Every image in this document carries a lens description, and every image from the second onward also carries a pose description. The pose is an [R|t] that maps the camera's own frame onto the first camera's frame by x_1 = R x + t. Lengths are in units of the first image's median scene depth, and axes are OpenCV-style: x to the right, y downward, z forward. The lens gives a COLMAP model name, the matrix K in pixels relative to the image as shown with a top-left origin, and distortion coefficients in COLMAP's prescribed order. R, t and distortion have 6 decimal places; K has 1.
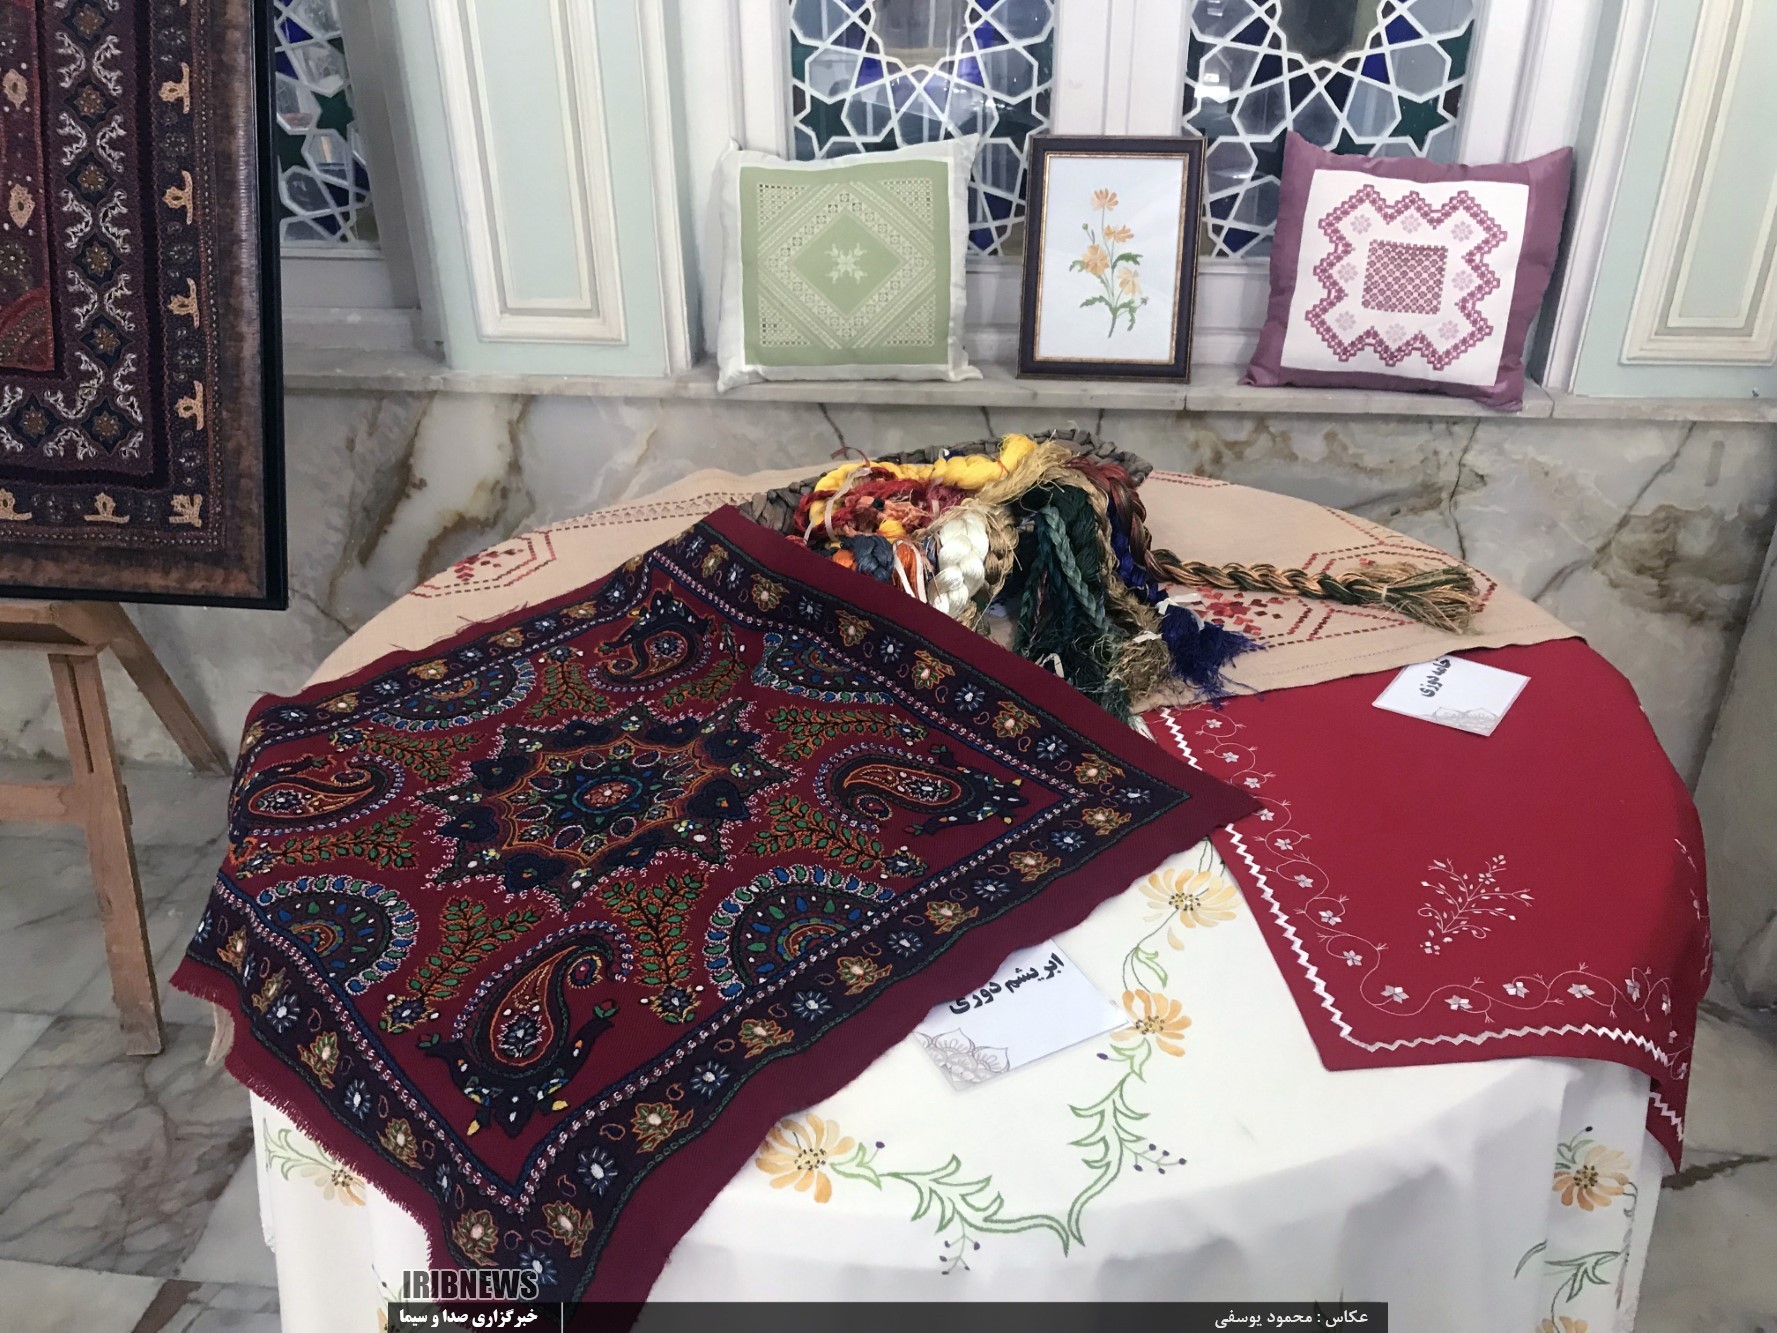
lens RADIAL K [[1479.0, 0, 896.4], [0, 1479.0, 667.5], [0, 0, 1]] dist [-0.008713, 0.011707]
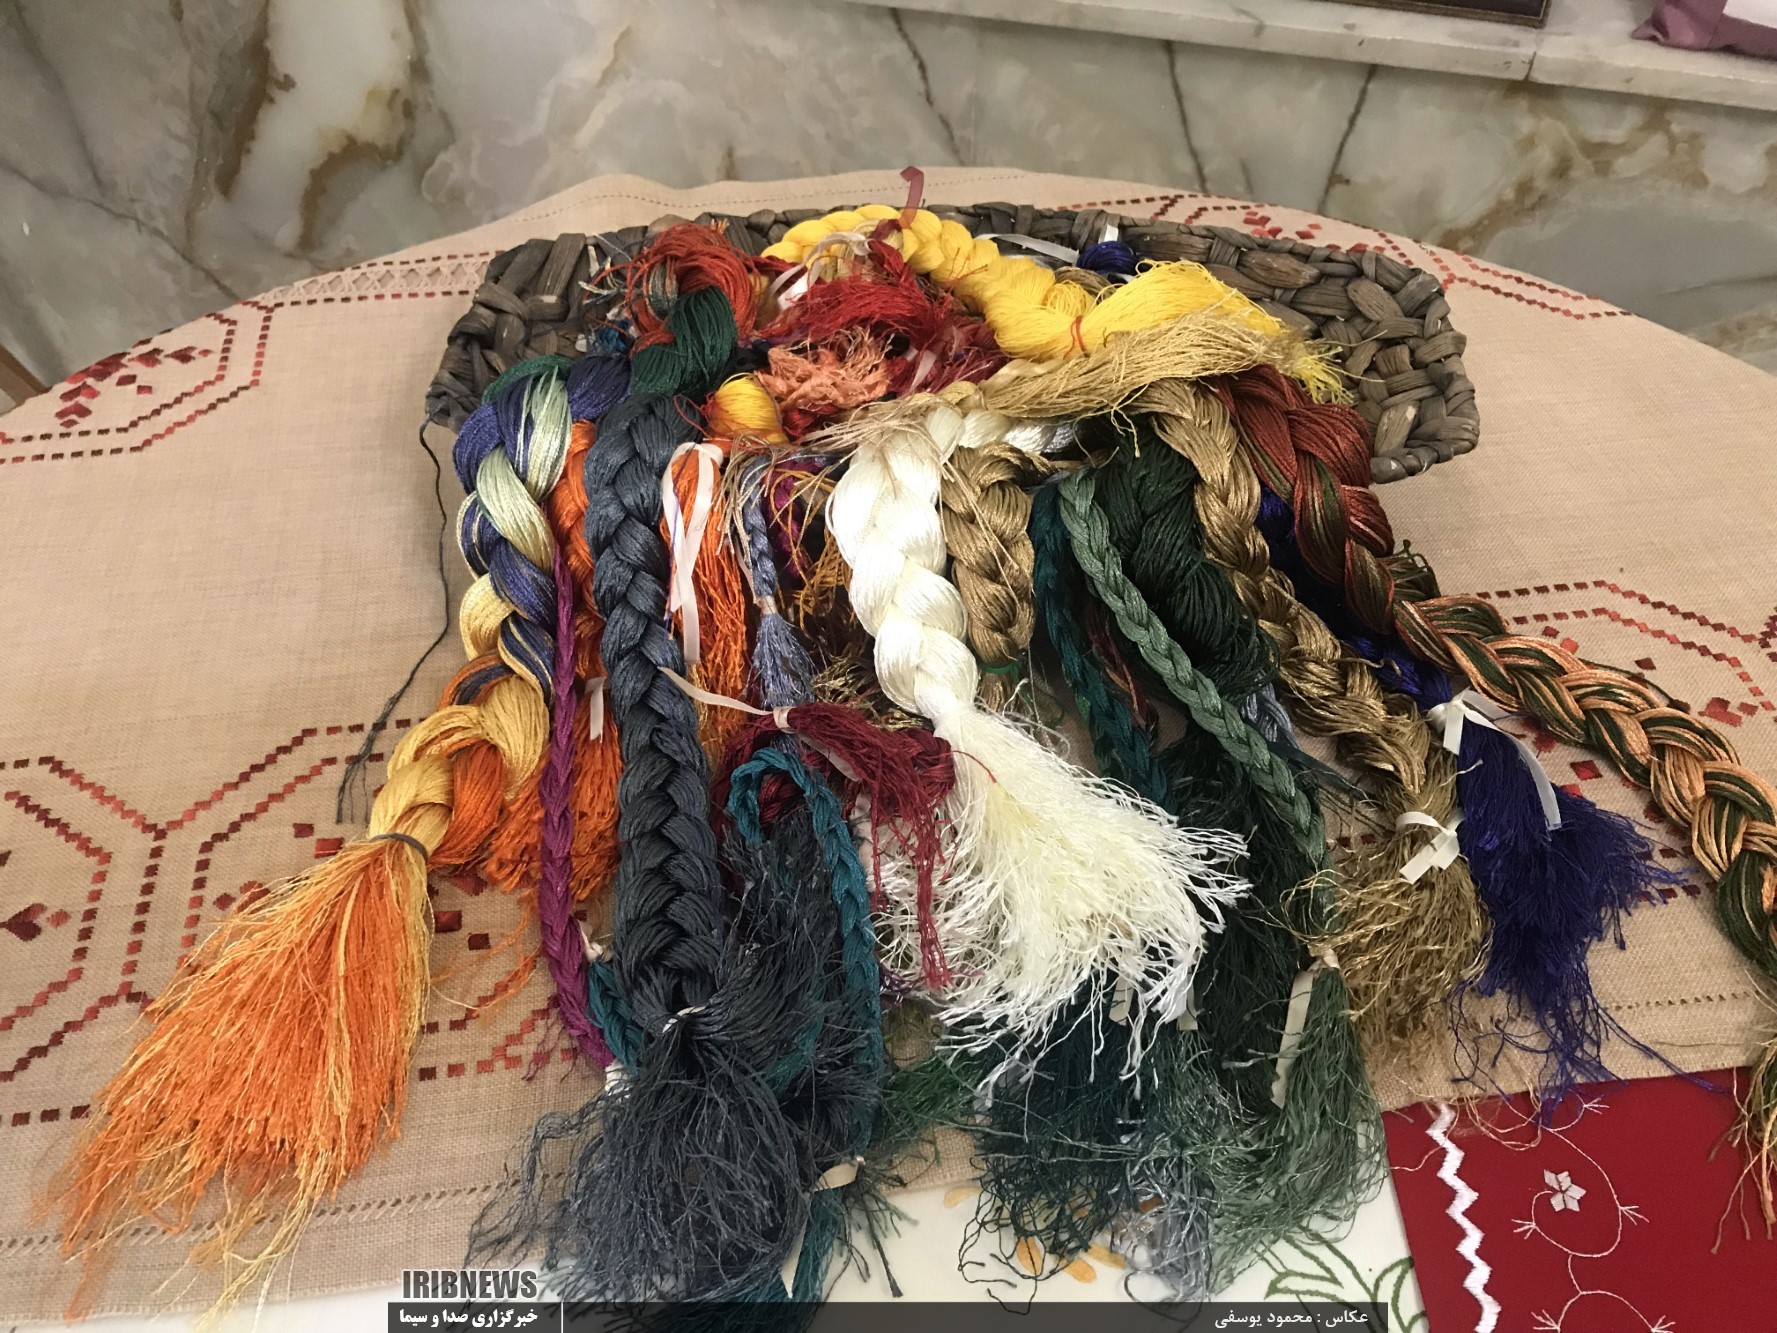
lens RADIAL K [[1479.0, 0, 899.0], [0, 1479.0, 660.9], [0, 0, 1]] dist [-0.008713, 0.011707]
pose [[0.990763, 0.110102, -0.079158, 0.029161], [-0.079014, 0.943142, 0.322863, -0.133645], [0.110205, -0.313627, 0.943129, 0.389450]]
